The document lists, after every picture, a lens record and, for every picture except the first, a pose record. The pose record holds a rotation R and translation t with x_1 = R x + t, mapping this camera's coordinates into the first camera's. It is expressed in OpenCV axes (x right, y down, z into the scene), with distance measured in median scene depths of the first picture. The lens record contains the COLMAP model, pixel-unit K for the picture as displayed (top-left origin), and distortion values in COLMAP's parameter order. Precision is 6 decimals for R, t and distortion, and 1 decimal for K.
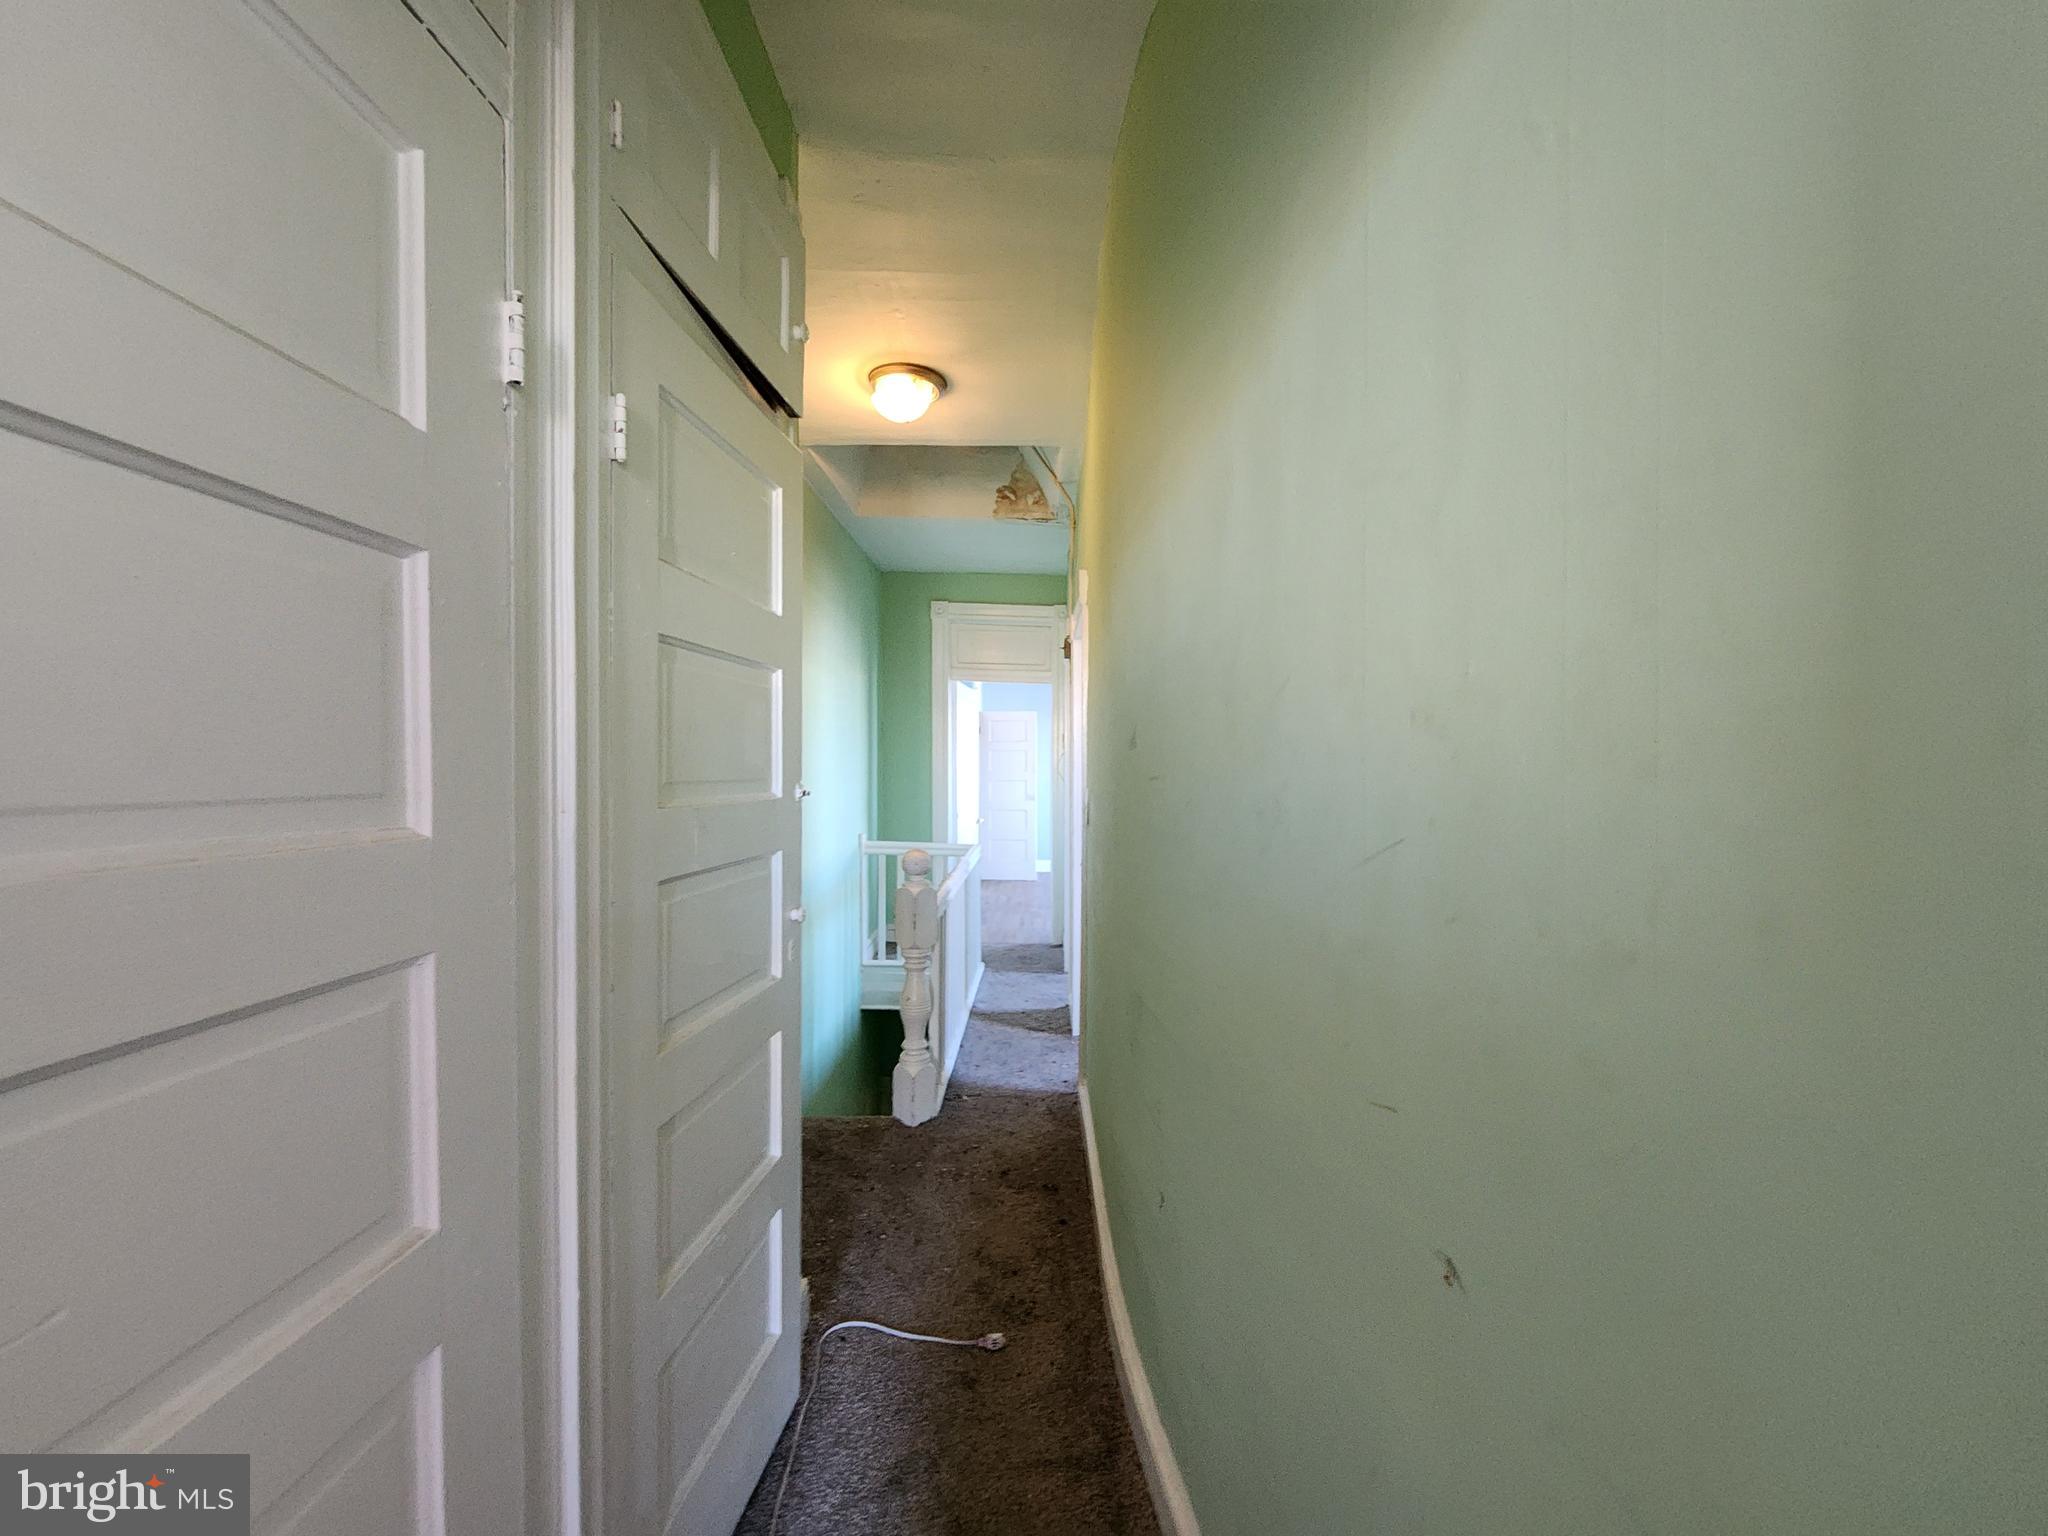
lens RADIAL K [[842.1, 0, 1025.5], [0, 842.1, 770.1], [0, 0, 1]] dist [-0.006975, 0.003518]
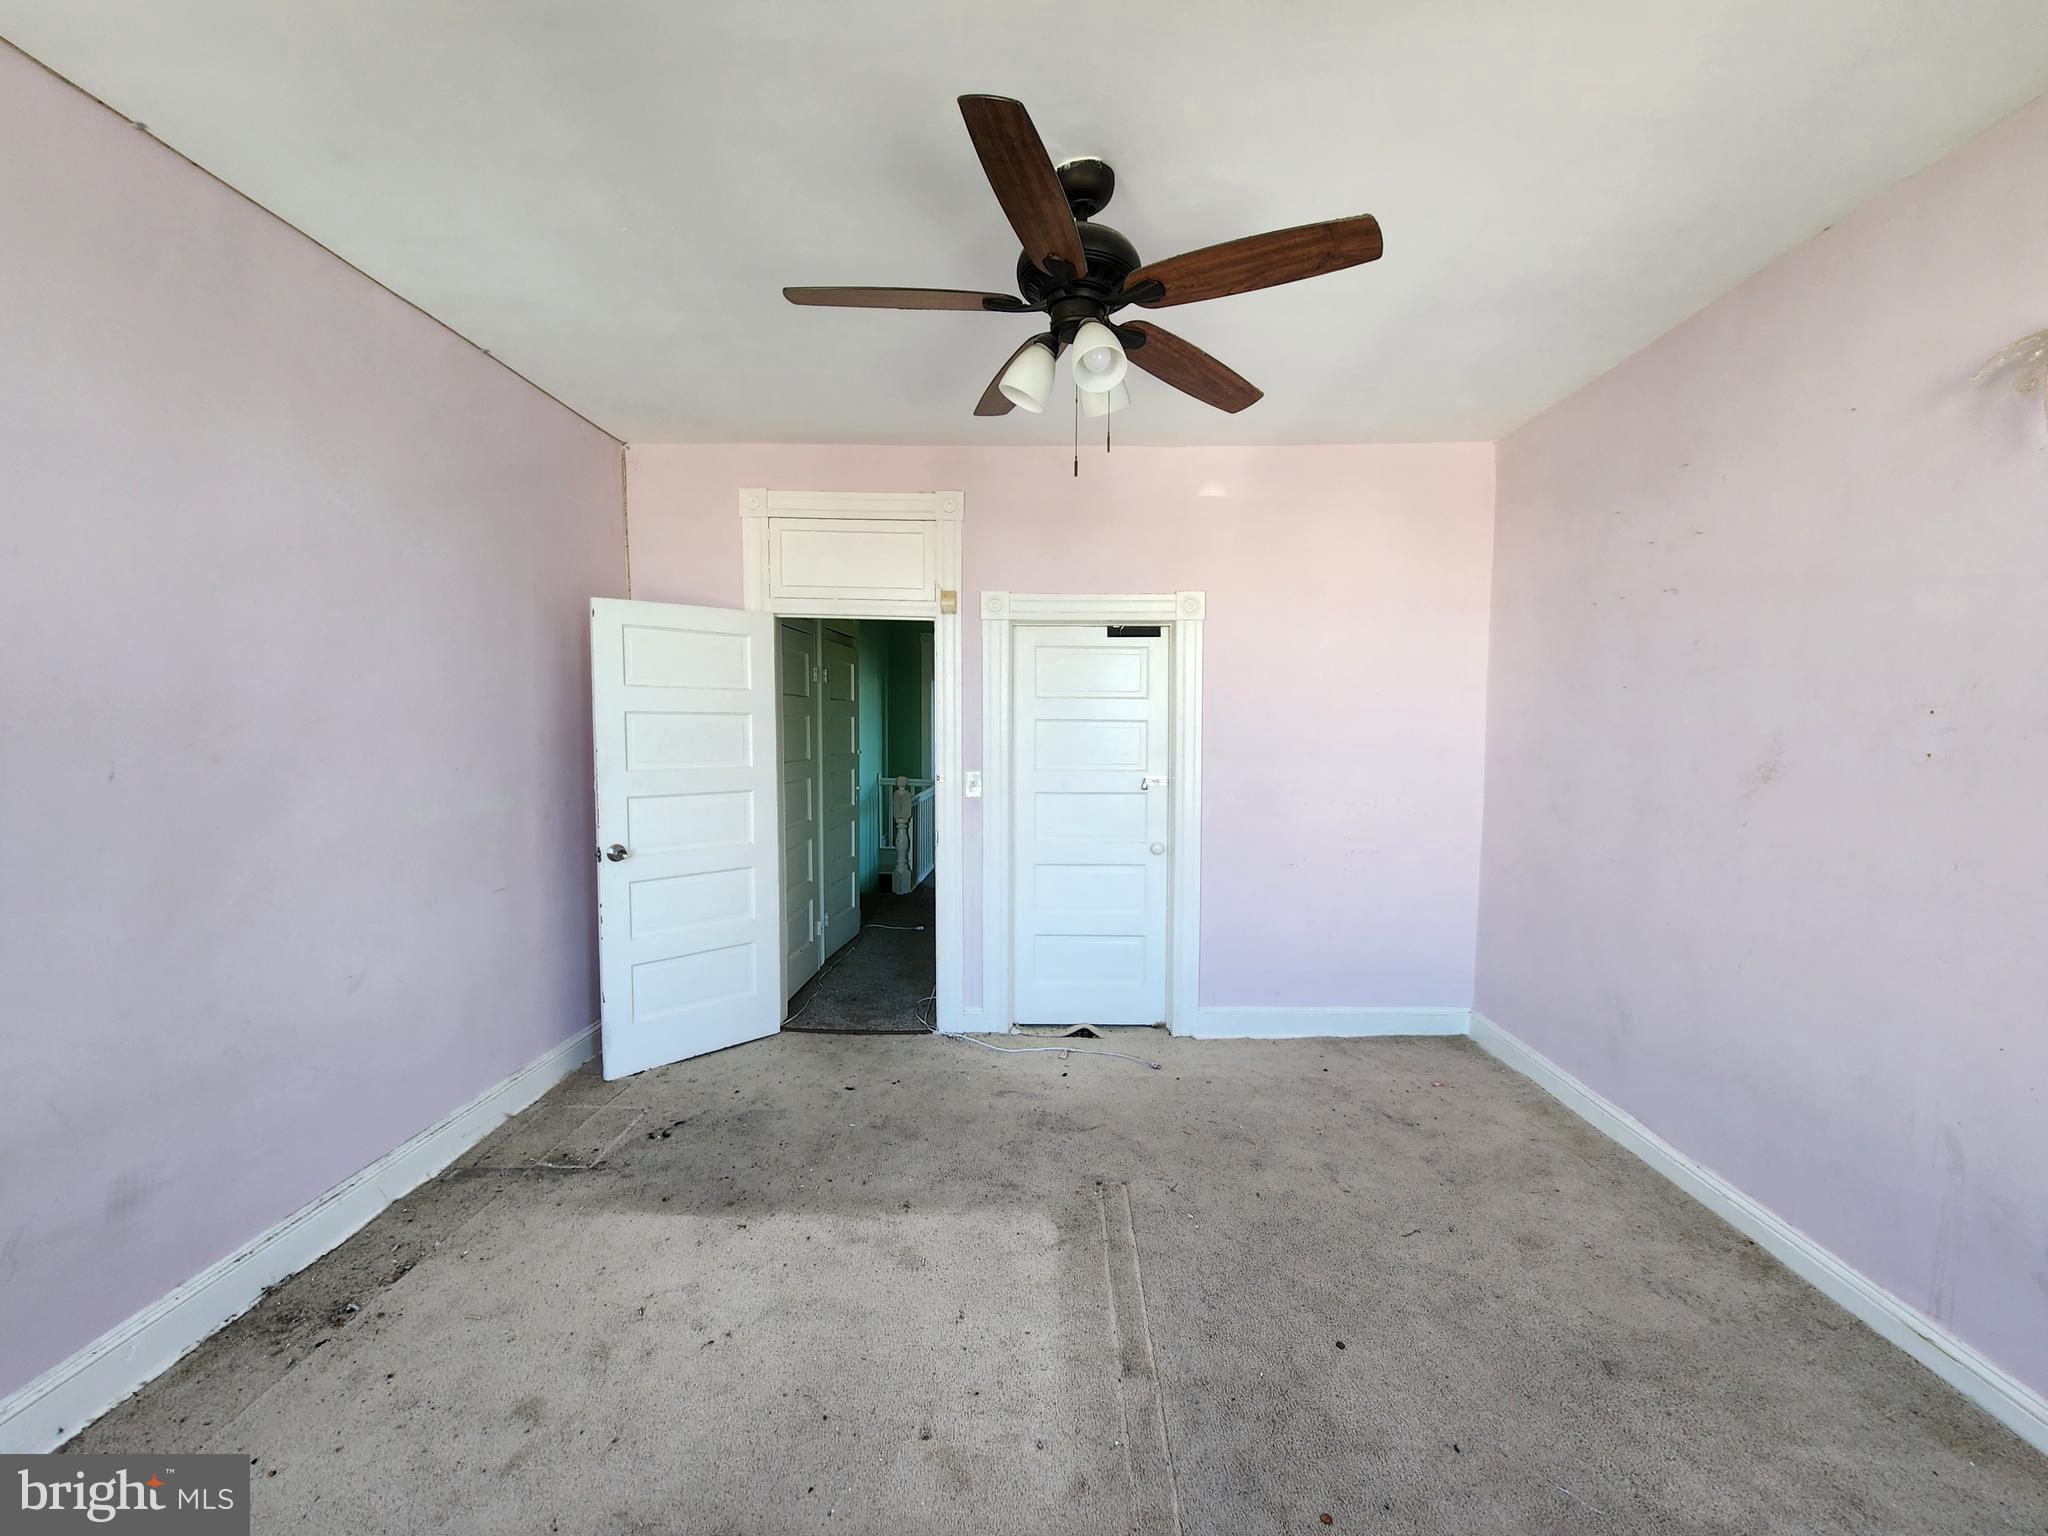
lens RADIAL K [[842.1, 0, 1031.3], [0, 842.1, 769.4], [0, 0, 1]] dist [-0.006975, 0.003518]
pose [[0.999902, 0.003356, -0.013601, 0.464896], [-0.002616, 0.998531, 0.054116, -0.088990], [0.013762, -0.054075, 0.998442, -2.354599]]
